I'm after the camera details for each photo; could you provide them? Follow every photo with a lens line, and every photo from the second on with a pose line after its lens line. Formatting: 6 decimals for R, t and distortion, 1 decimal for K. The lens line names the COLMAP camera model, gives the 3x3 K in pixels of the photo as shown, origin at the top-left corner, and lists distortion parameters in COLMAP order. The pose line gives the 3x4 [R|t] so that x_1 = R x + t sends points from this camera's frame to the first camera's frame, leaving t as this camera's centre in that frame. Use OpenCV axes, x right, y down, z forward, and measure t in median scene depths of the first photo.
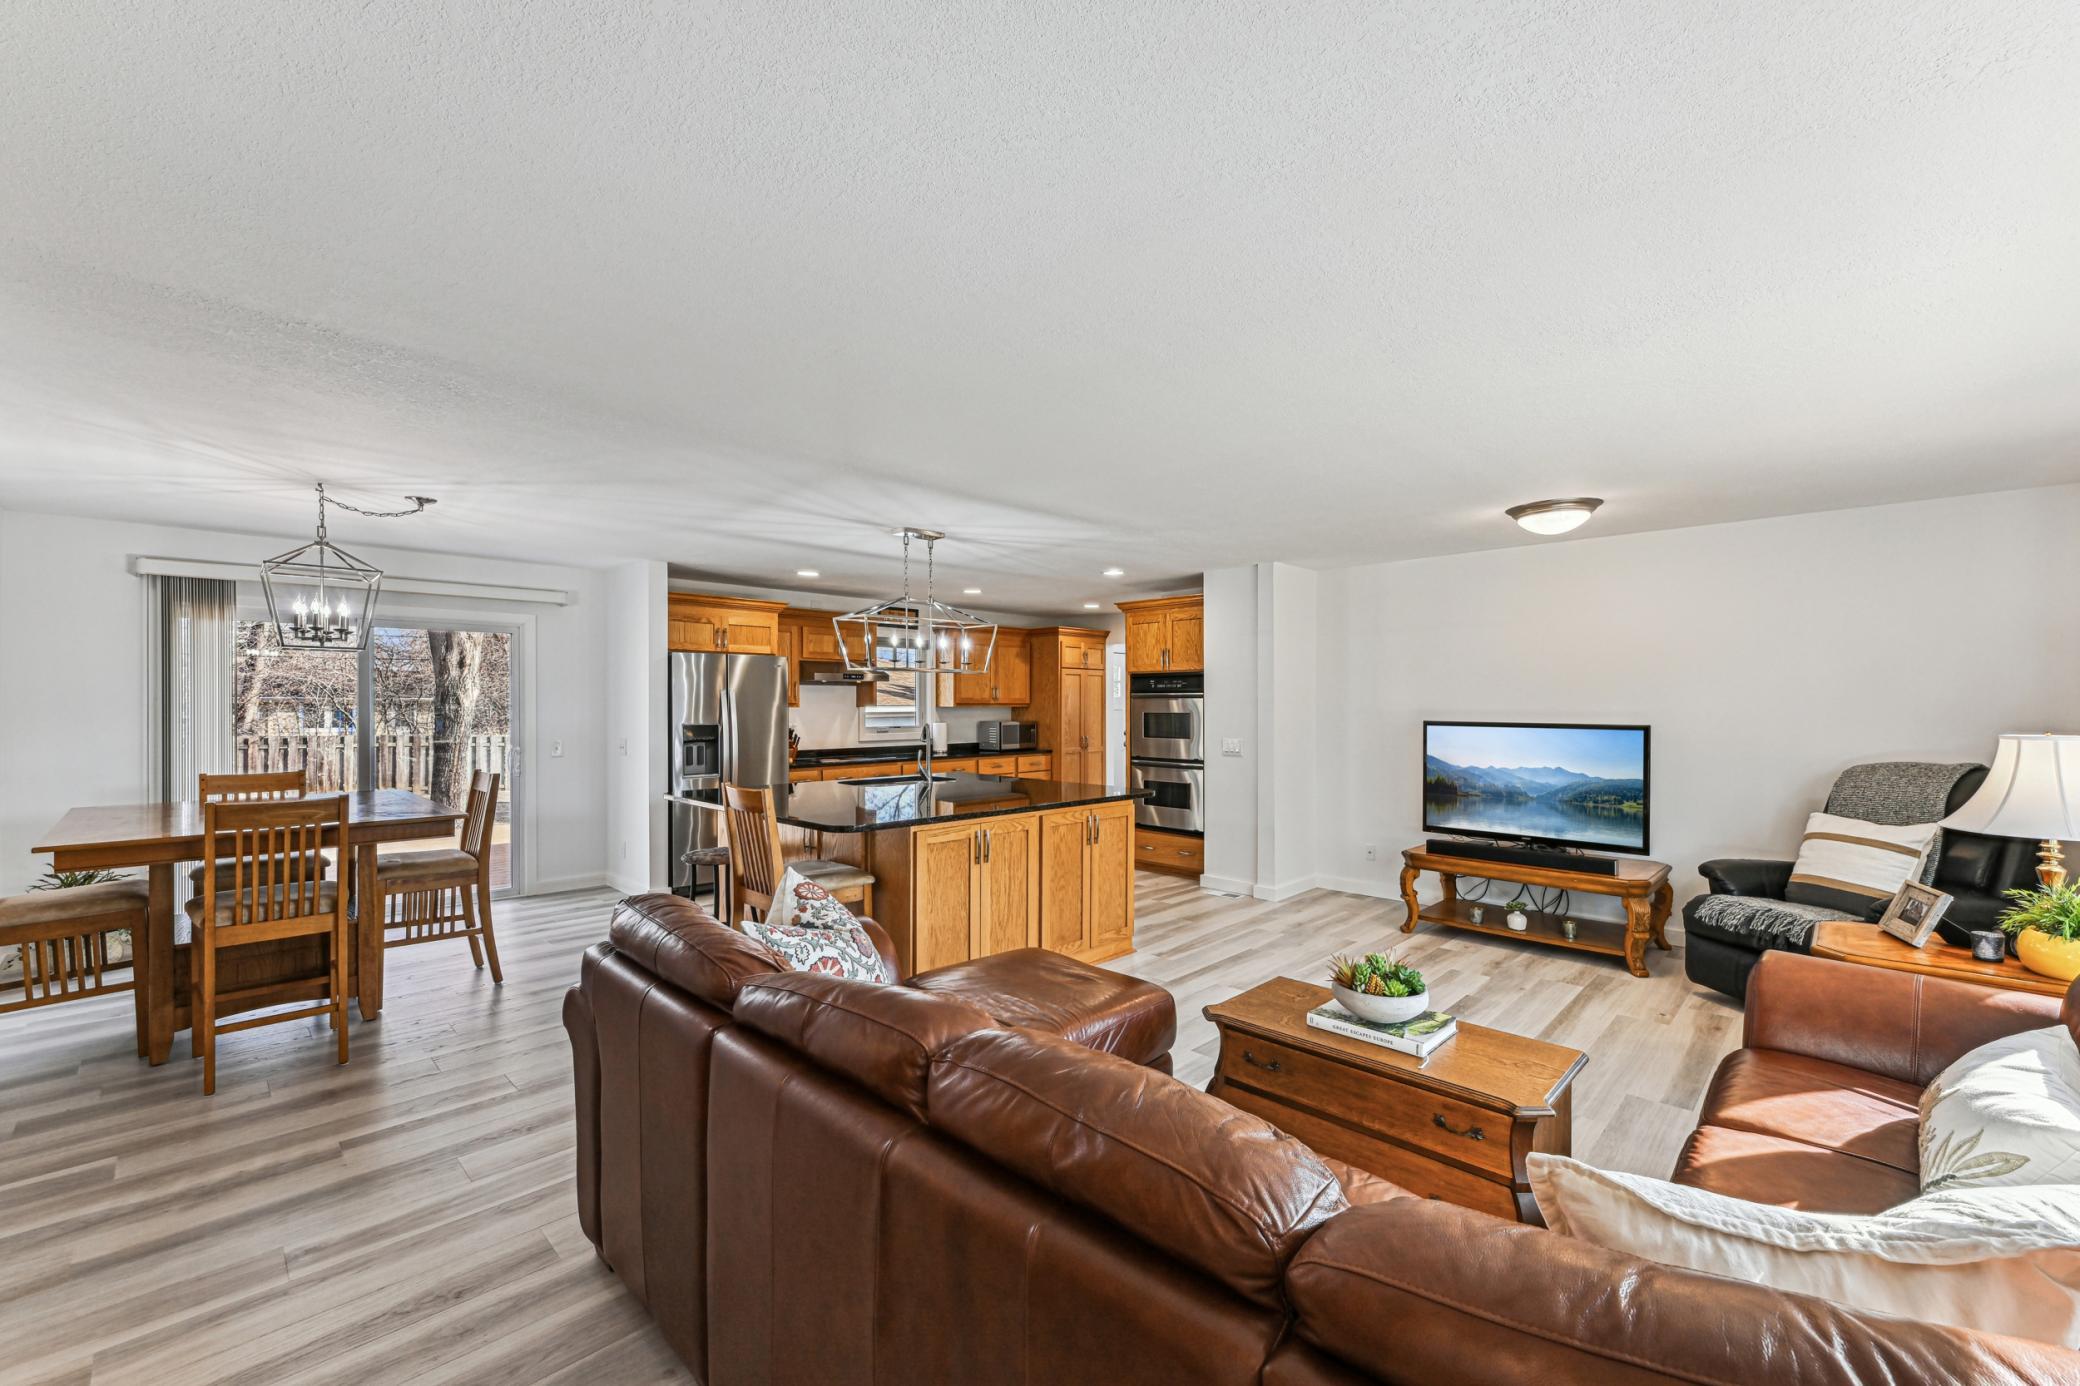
lens RADIAL K [[844.4, 0, 1043.6], [0, 844.4, 706.4], [0, 0, 1]] dist [-0.000444, 0.000104]
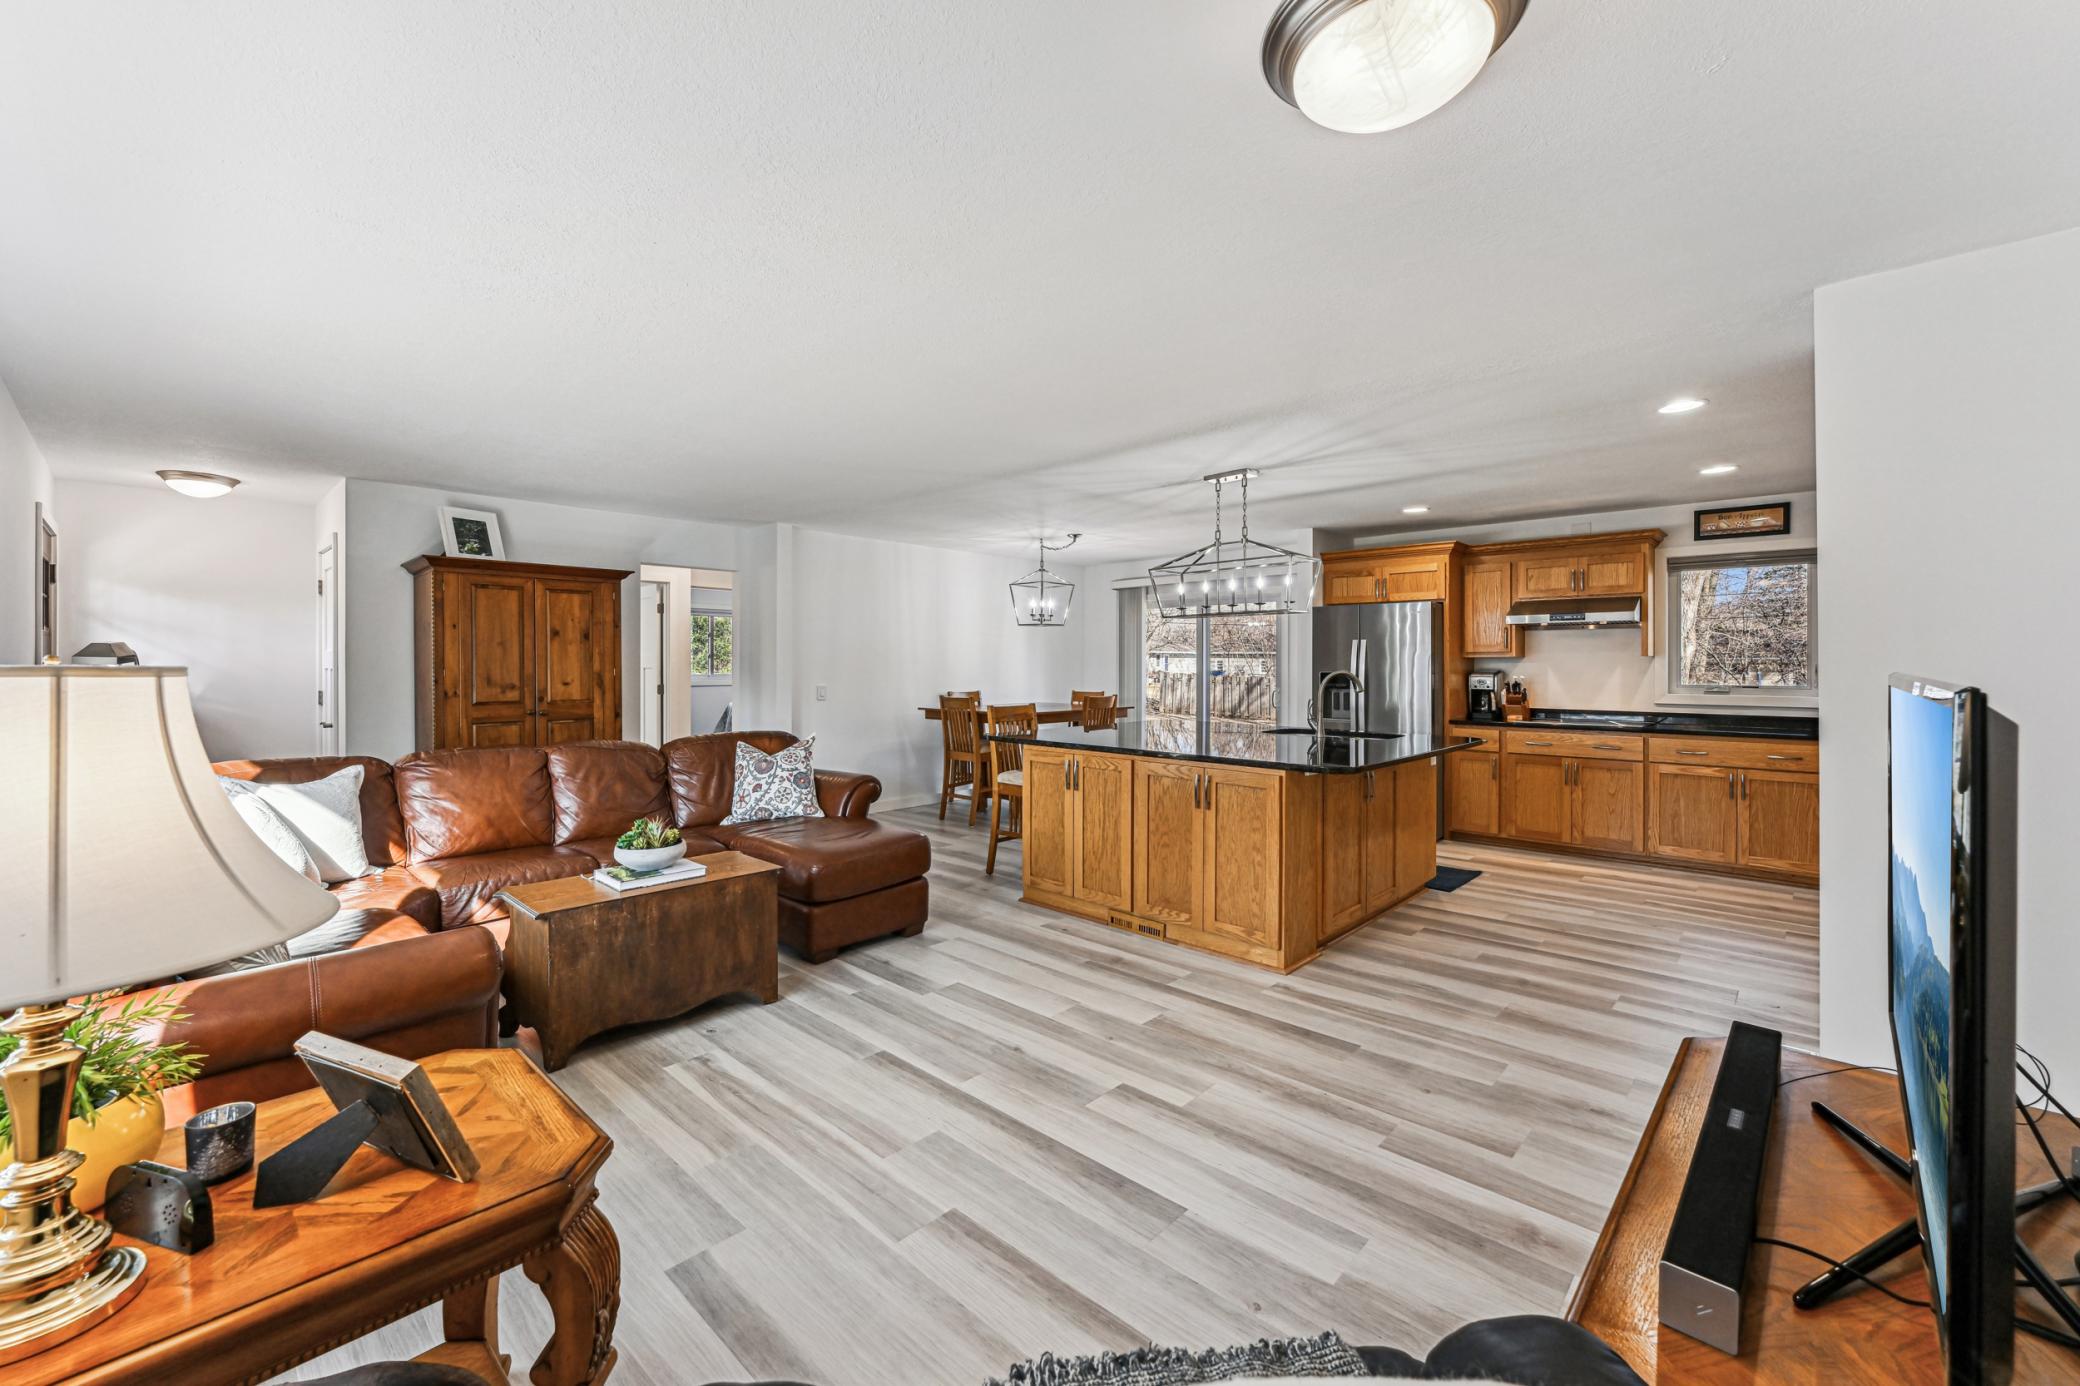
lens RADIAL K [[836.6, 0, 1036.1], [0, 836.6, 671.6], [0, 0, 1]] dist [-0.002209, 0.000112]
pose [[0.018689, 0.008672, -0.999788, 0.592551], [-0.005626, 0.999947, 0.008568, 0.012751], [0.999810, 0.005465, 0.018737, 0.539571]]
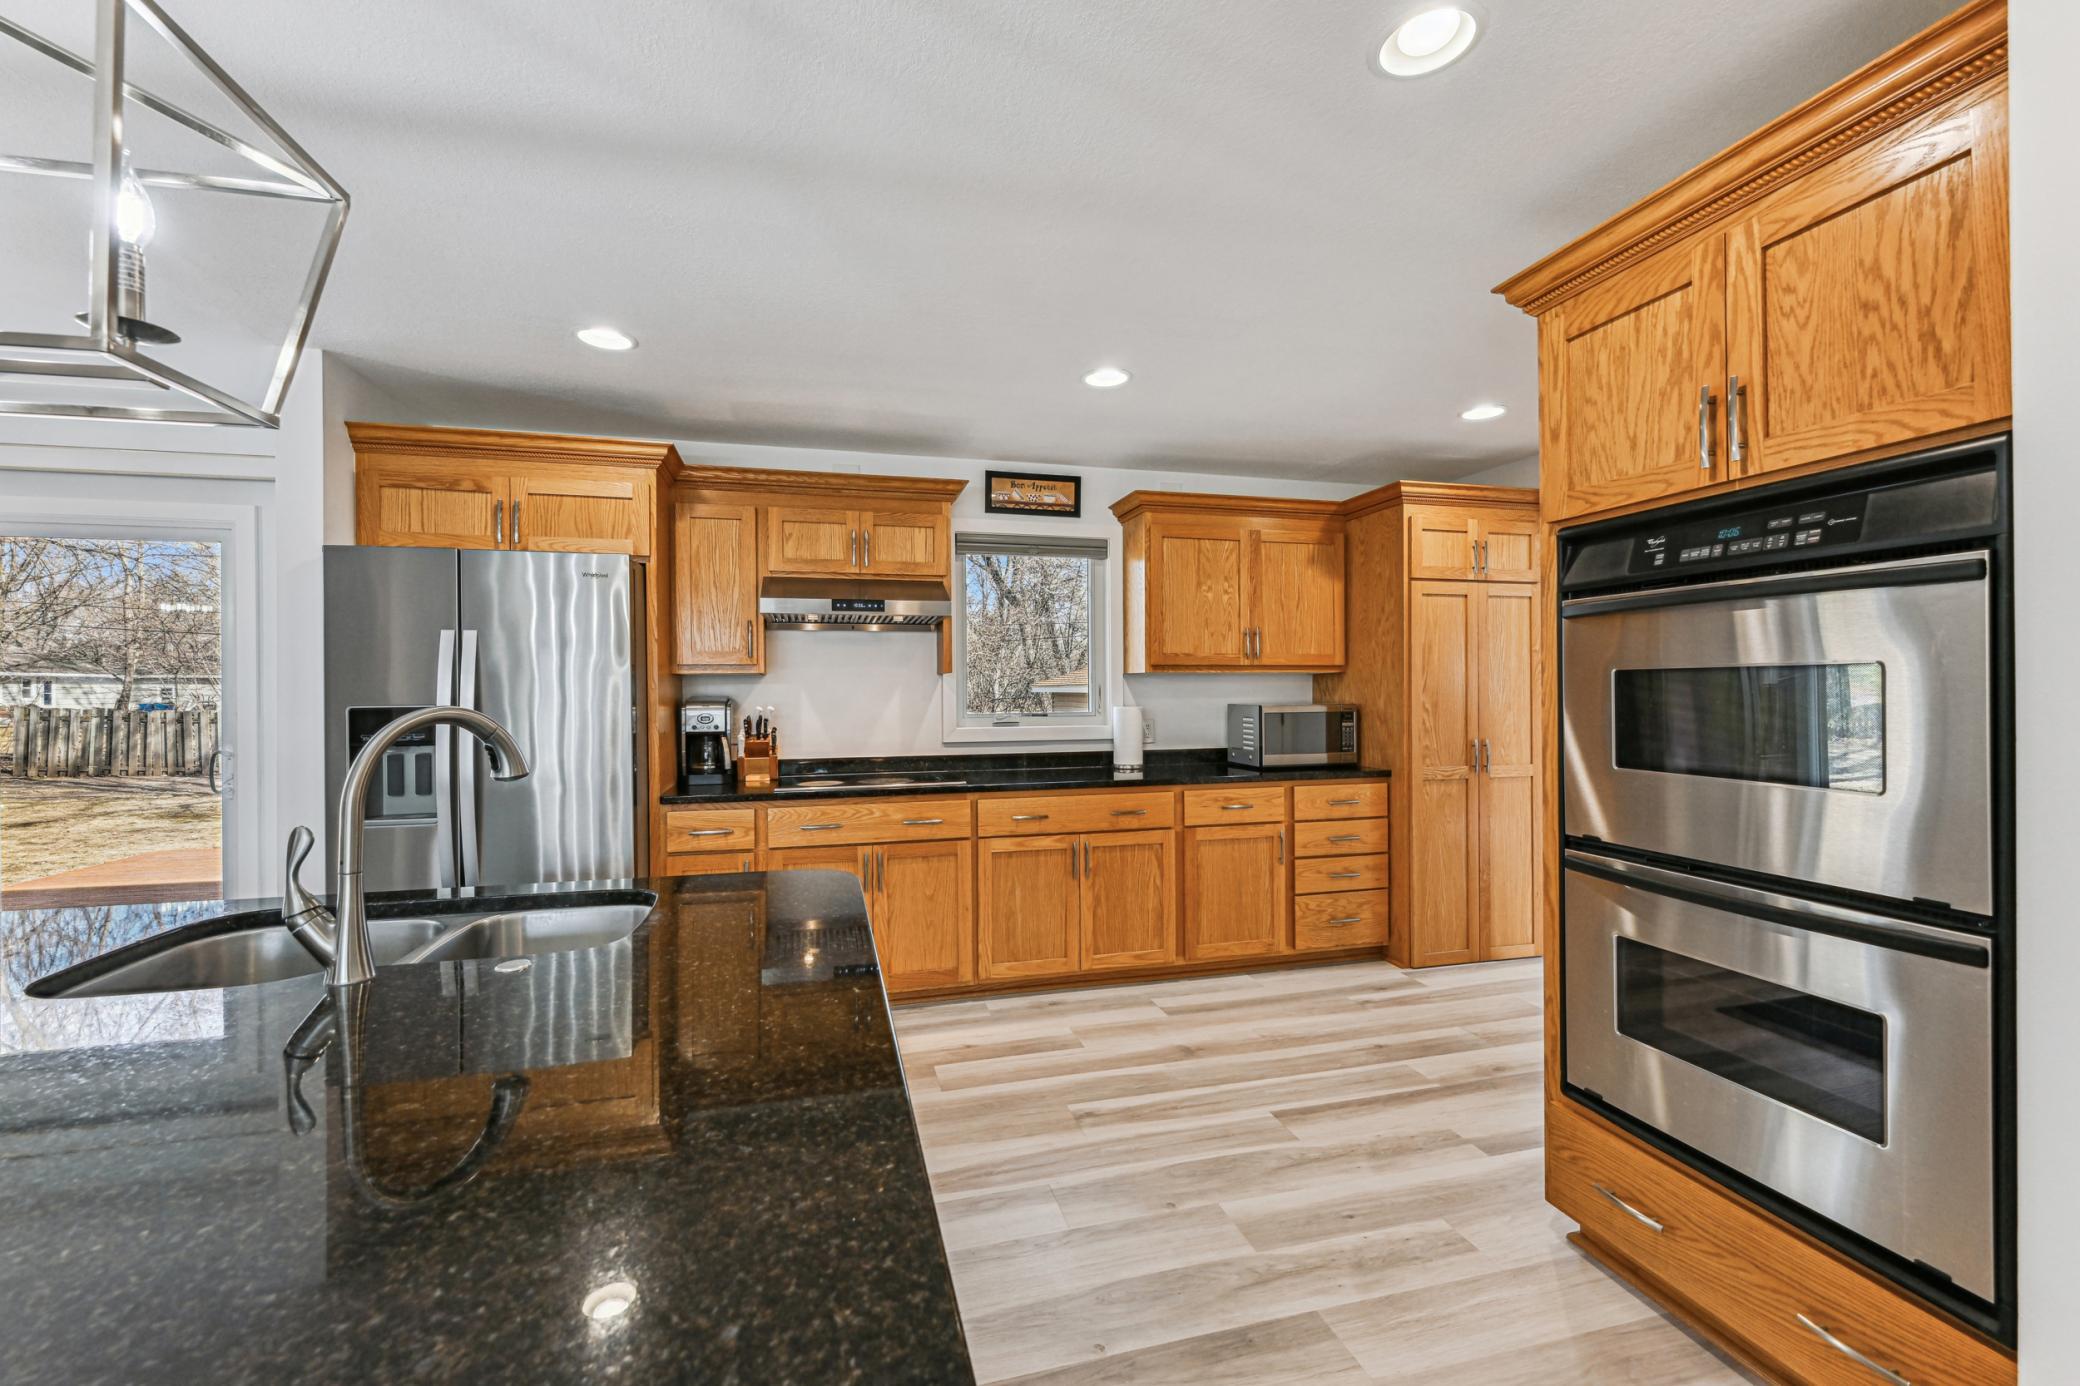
lens RADIAL K [[843.6, 0, 1031.7], [0, 843.6, 690.3], [0, 0, 1]] dist [-0.001284, -0.000122]
pose [[0.856387, -0.004777, -0.516313, 0.102414], [0.004353, 0.999988, -0.002033, 0.013890], [0.516316, -0.000506, 0.856398, 0.716226]]
